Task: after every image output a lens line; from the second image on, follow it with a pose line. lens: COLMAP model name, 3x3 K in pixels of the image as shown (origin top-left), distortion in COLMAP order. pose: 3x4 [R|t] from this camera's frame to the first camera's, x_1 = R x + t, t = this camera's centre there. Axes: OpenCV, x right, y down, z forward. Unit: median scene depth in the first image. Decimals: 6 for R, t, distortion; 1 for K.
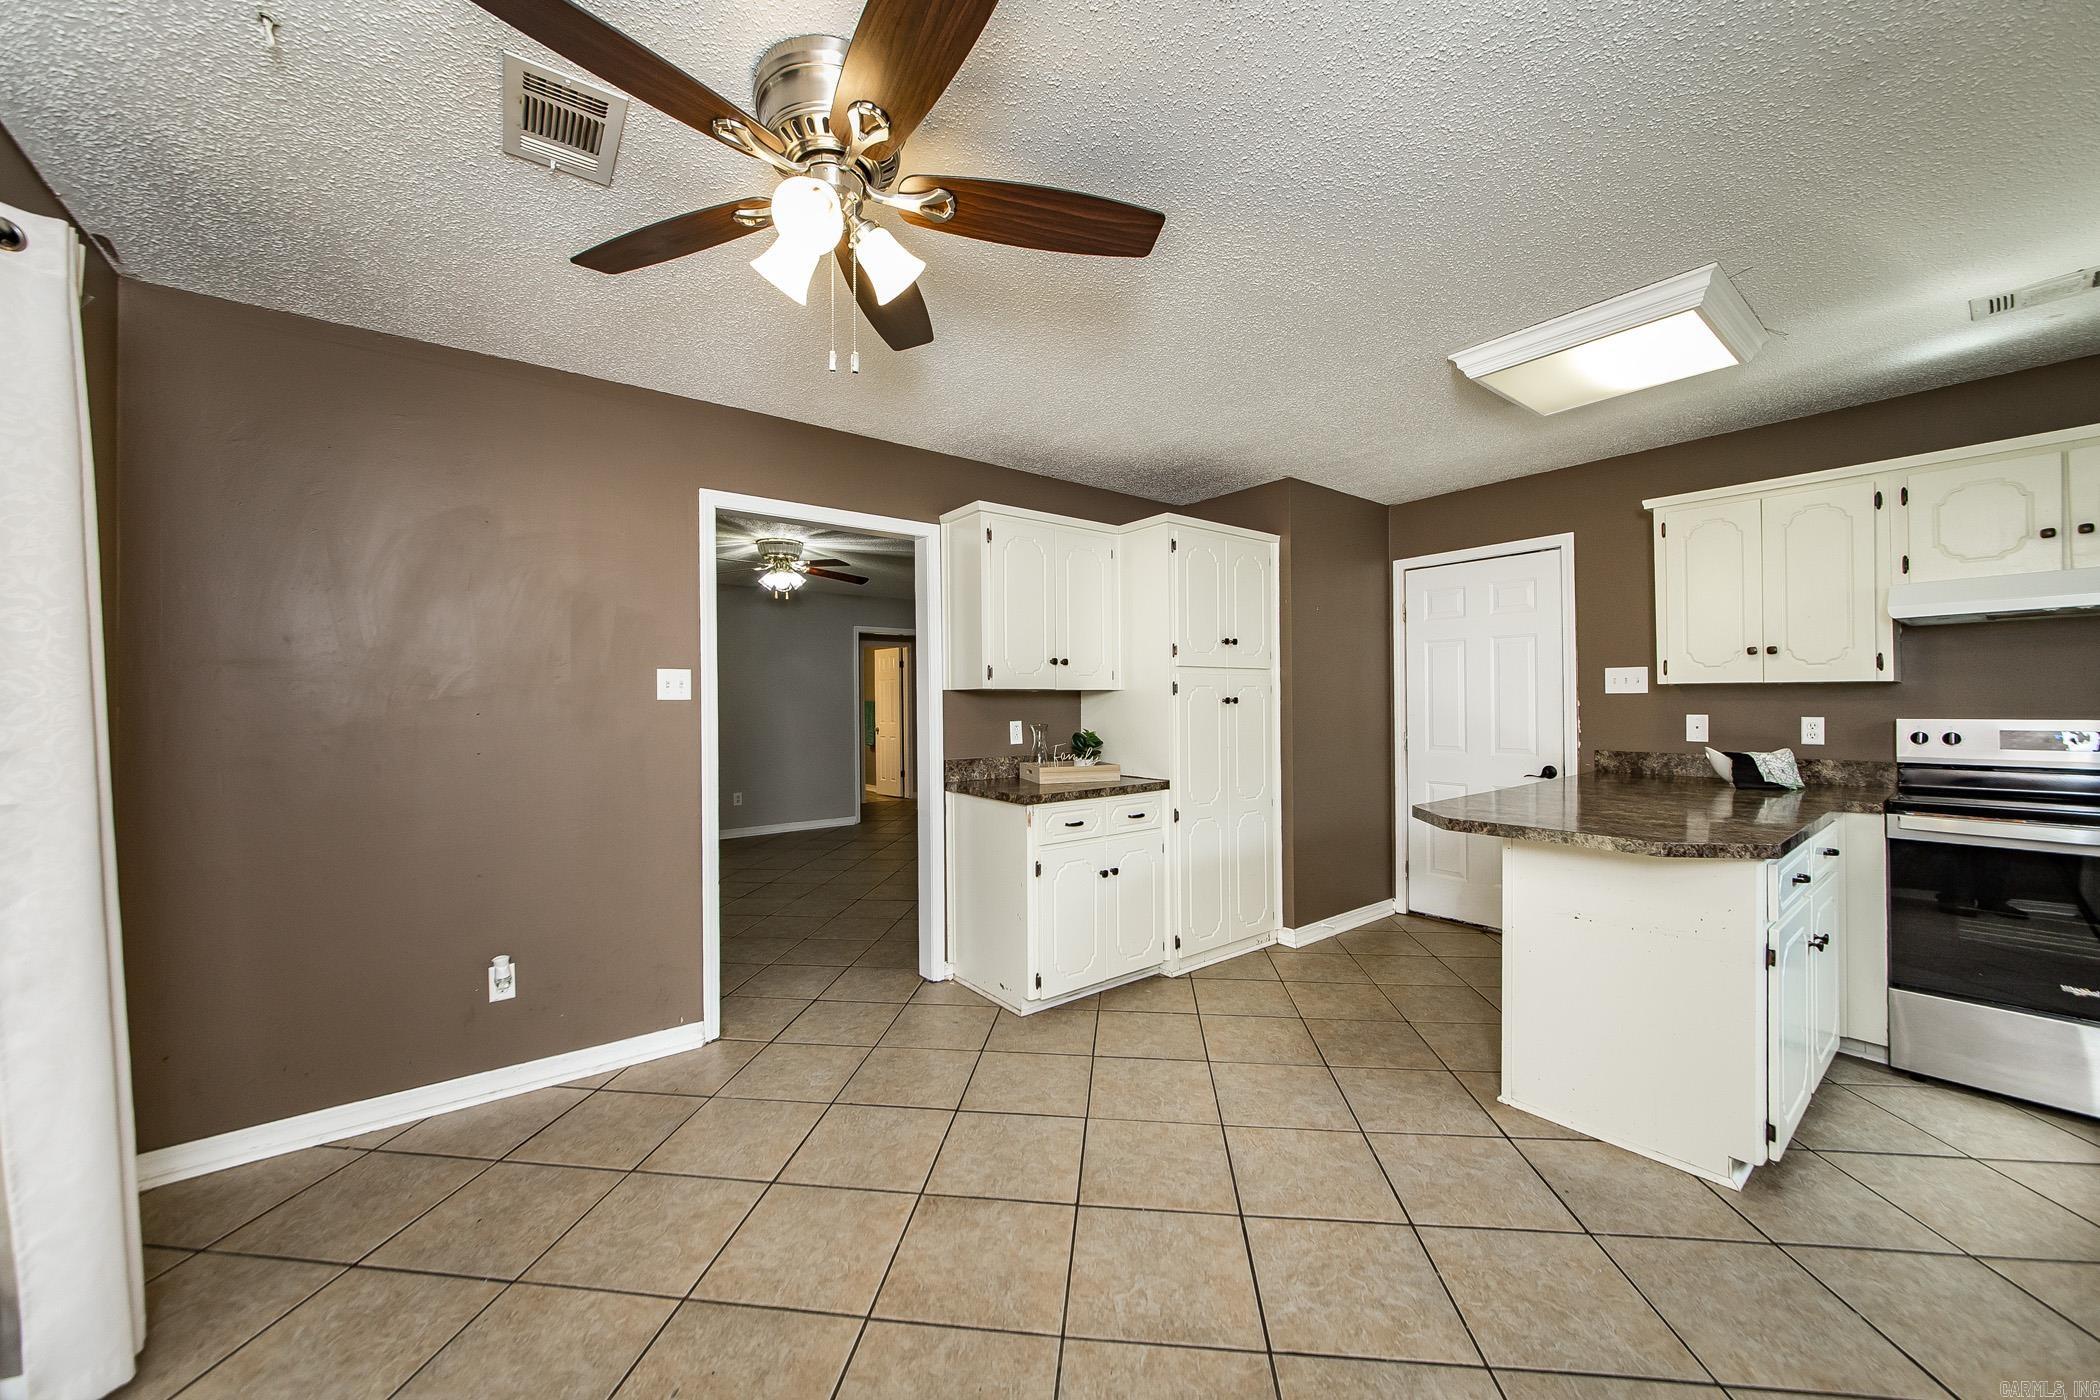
lens RADIAL K [[754.9, 0, 1043.8], [0, 754.9, 694.4], [0, 0, 1]] dist [-0.030660, 0.006815]
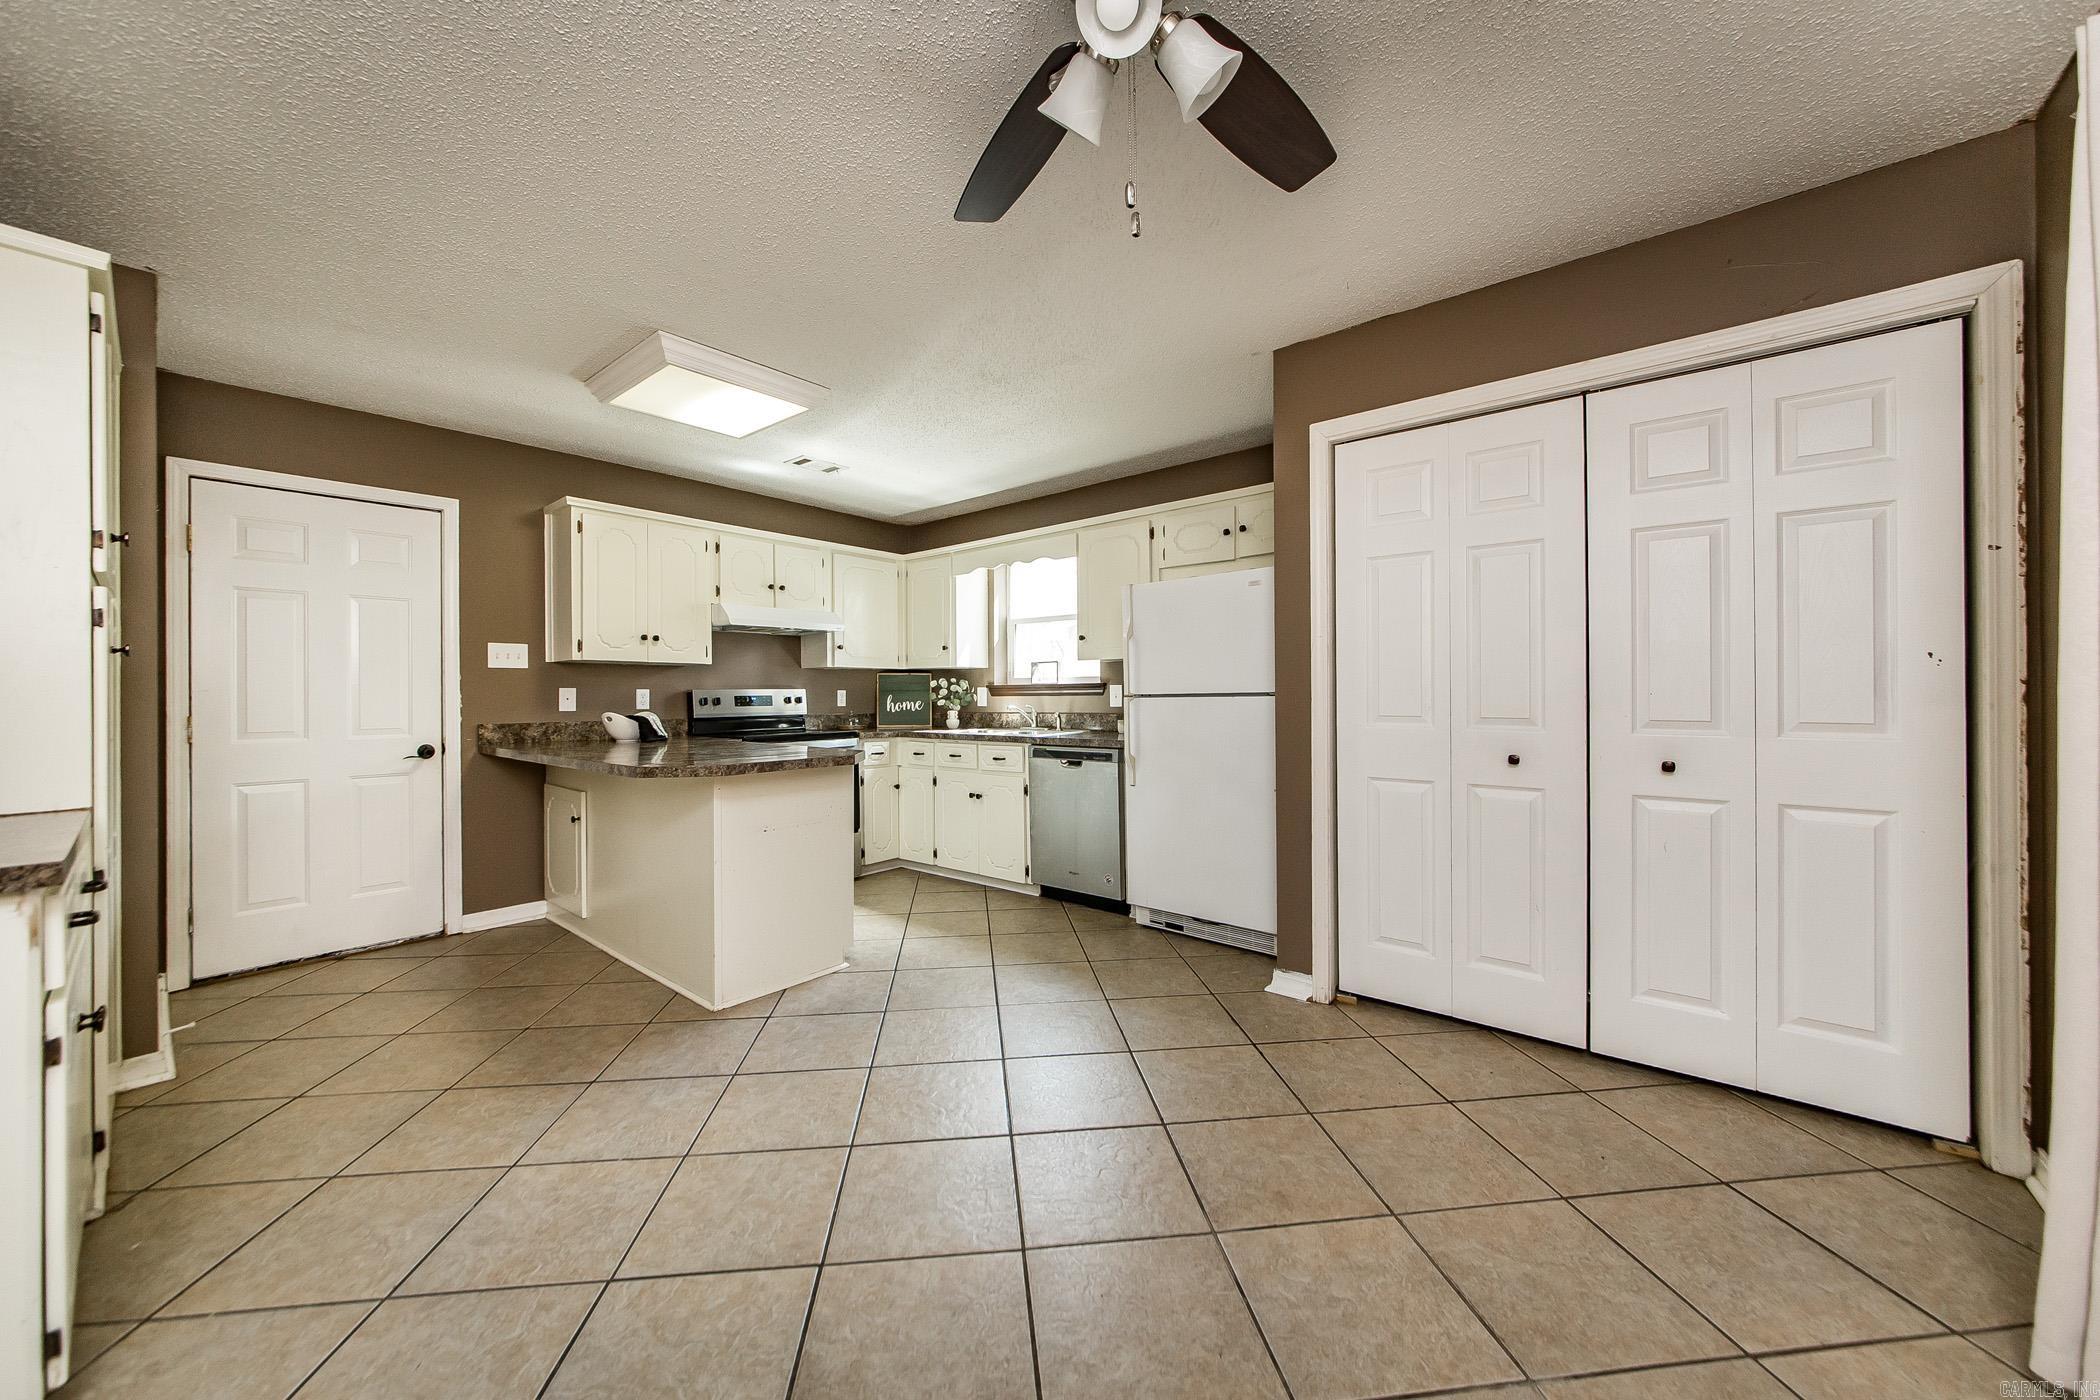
lens RADIAL K [[754.9, 0, 1043.8], [0, 754.9, 694.4], [0, 0, 1]] dist [-0.030660, 0.006815]
pose [[-0.222680, 0.007542, 0.974862, -0.478949], [-0.002115, 0.999964, -0.008219, 0.049753], [-0.974889, -0.003892, -0.222656, 0.579059]]
